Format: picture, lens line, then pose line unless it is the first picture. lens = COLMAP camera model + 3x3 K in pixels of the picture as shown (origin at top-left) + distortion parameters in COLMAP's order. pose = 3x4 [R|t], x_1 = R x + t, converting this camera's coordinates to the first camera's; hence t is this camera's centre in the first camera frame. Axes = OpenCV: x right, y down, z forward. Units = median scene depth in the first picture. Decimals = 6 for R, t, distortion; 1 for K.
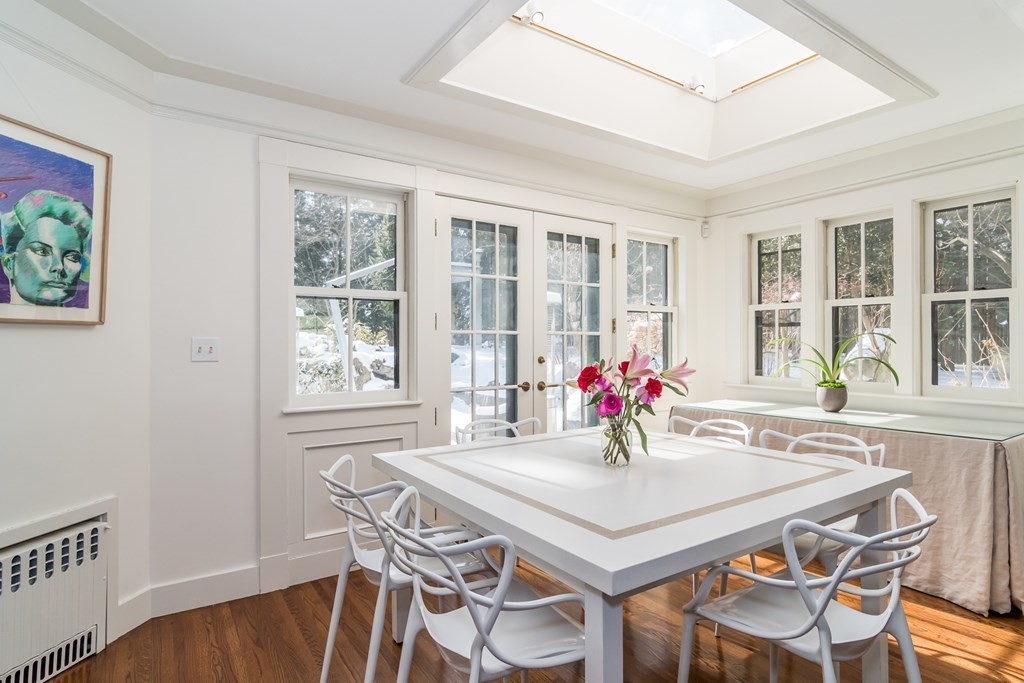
lens RADIAL K [[532.2, 0, 512.0], [0, 532.2, 341.5], [0, 0, 1]] dist [-0.000836, 0.000027]
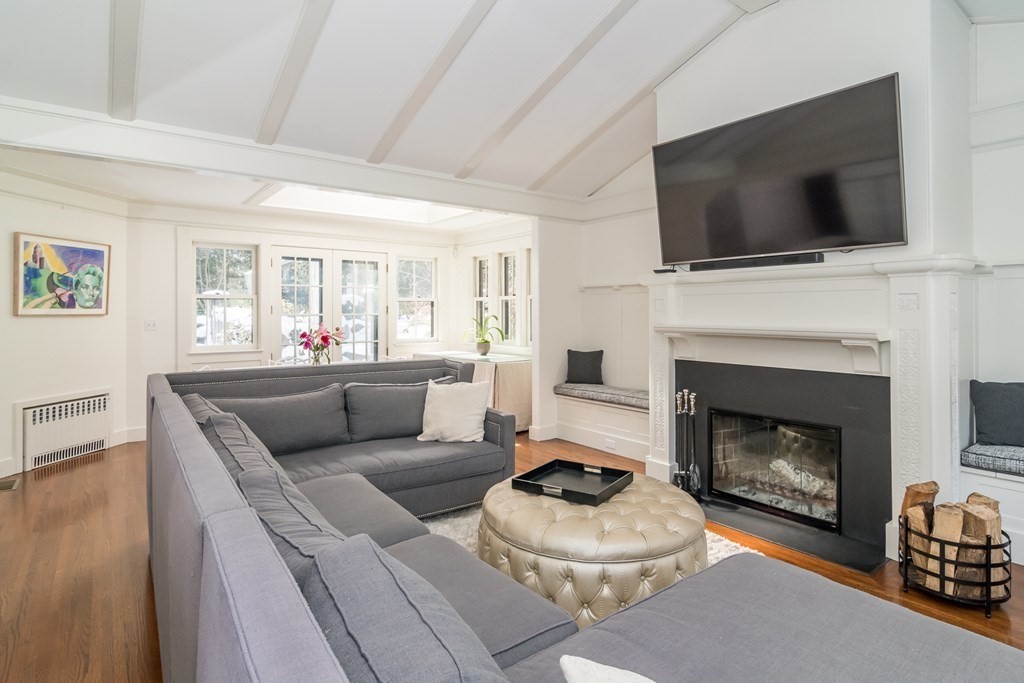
lens RADIAL K [[543.5, 0, 512.5], [0, 543.5, 311.7], [0, 0, 1]] dist [0.001616, 0.000055]
pose [[0.997926, -0.001360, 0.064356, 0.938825], [0.001229, 0.999997, 0.002065, -0.050910], [-0.064359, -0.001982, 0.997925, -1.636521]]
